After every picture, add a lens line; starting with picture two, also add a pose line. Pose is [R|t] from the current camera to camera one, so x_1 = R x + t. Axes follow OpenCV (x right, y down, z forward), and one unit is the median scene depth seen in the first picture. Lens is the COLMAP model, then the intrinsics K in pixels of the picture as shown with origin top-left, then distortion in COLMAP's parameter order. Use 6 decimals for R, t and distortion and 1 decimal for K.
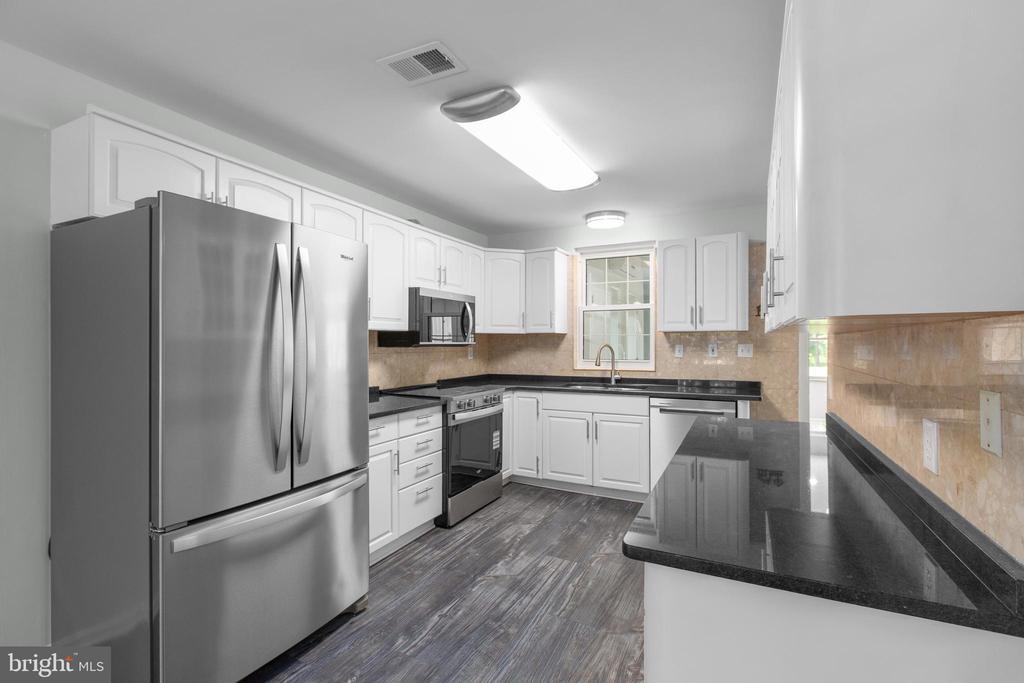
lens RADIAL K [[460.2, 0, 505.9], [0, 460.2, 340.2], [0, 0, 1]] dist [-0.006920, 0.000891]
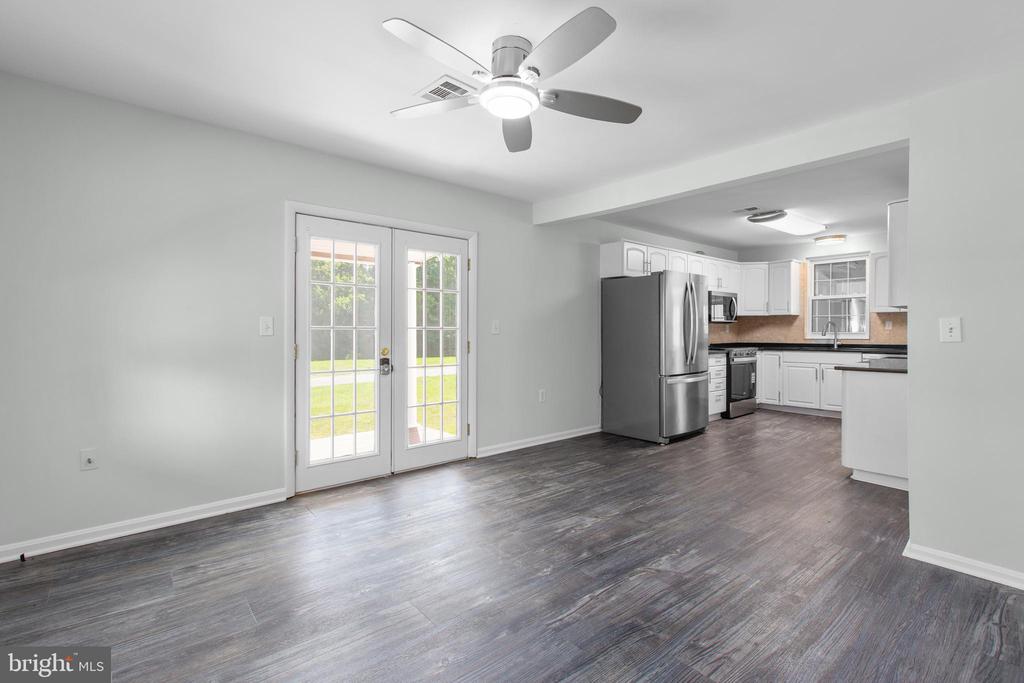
lens RADIAL K [[460.2, 0, 504.0], [0, 460.2, 335.5], [0, 0, 1]] dist [-0.006920, 0.000891]
pose [[0.920163, 0.002002, -0.391532, -0.187023], [0.004689, 0.999859, 0.016134, 0.026144], [0.391509, -0.016682, 0.920023, -0.845245]]
